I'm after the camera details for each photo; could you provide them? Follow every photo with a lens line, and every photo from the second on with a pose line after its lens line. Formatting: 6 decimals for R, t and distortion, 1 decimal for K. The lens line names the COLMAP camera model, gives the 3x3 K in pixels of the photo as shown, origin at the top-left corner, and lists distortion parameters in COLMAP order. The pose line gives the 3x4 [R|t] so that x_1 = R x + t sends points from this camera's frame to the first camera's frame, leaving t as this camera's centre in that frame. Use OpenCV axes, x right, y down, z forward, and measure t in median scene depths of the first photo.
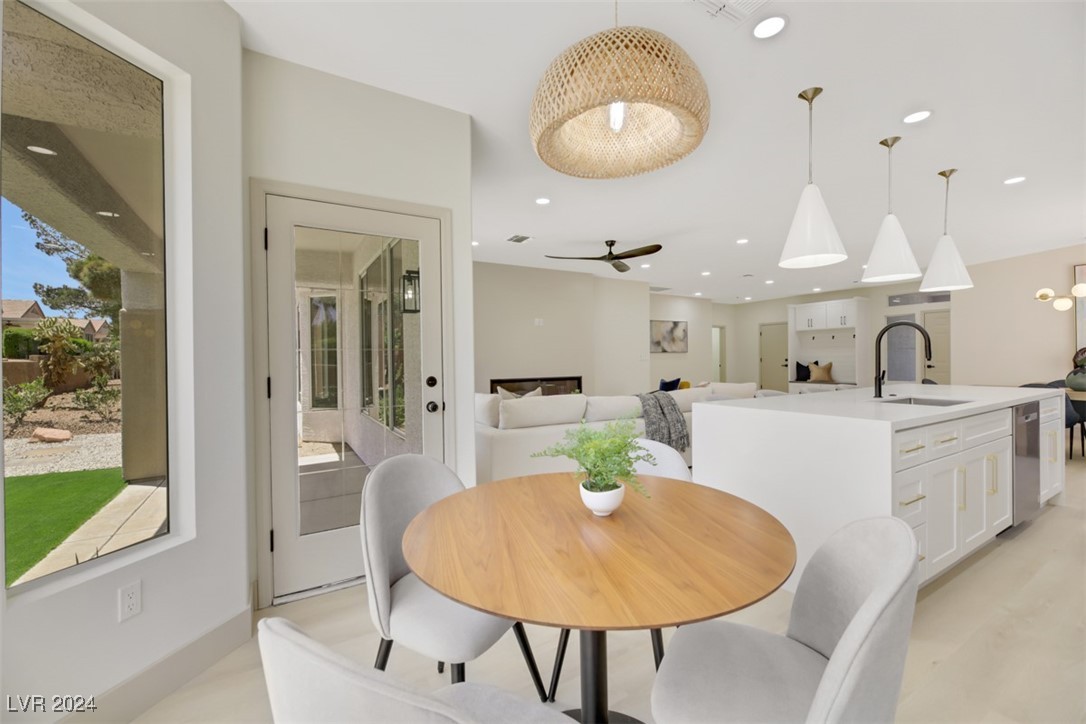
lens RADIAL K [[448.6, 0, 546.4], [0, 448.6, 361.6], [0, 0, 1]] dist [-0.004668, -0.000373]
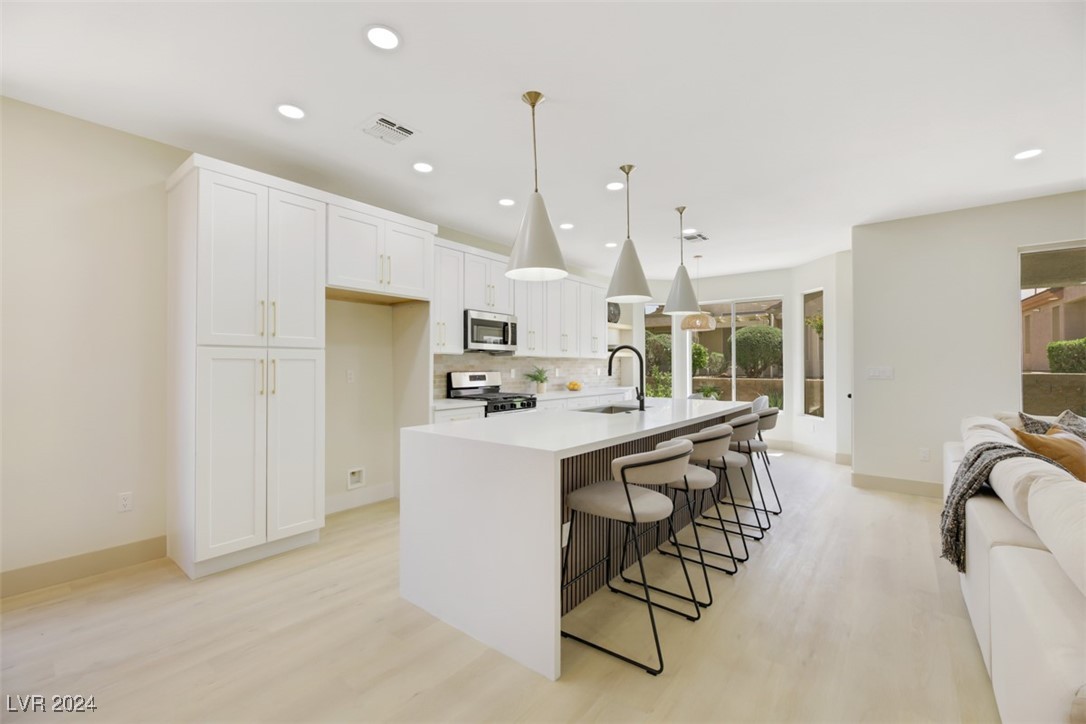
lens RADIAL K [[449.9, 0, 541.8], [0, 449.9, 359.4], [0, 0, 1]] dist [-0.002286, -0.000625]
pose [[-0.941135, 0.008206, -0.337932, 0.439526], [0.010123, 0.999941, -0.003911, -0.015377], [0.337880, -0.007102, -0.941162, 0.640355]]
